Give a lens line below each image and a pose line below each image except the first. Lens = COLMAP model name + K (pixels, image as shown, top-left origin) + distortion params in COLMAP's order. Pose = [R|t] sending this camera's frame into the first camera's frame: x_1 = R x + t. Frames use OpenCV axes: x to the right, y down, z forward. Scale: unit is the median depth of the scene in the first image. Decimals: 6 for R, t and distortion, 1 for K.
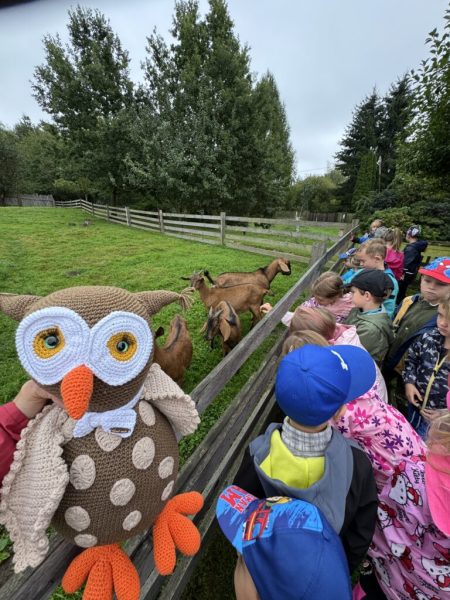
lens RADIAL K [[242.9, 0, 226.2], [0, 242.9, 299.8], [0, 0, 1]] dist [-0.001089, 0.000362]
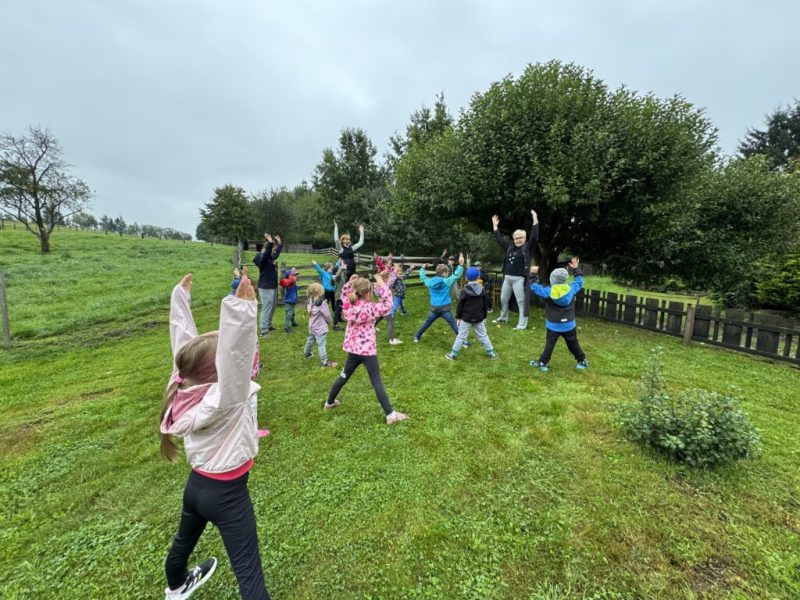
lens RADIAL K [[323.9, 0, 396.4], [0, 323.9, 298.7], [0, 0, 1]] dist [-0.001089, 0.000362]
pose [[0.944968, 0.045472, -0.323986, 0.345775], [-0.119638, 0.969734, -0.212843, 0.195956], [0.304502, 0.239891, 0.921808, -0.463787]]
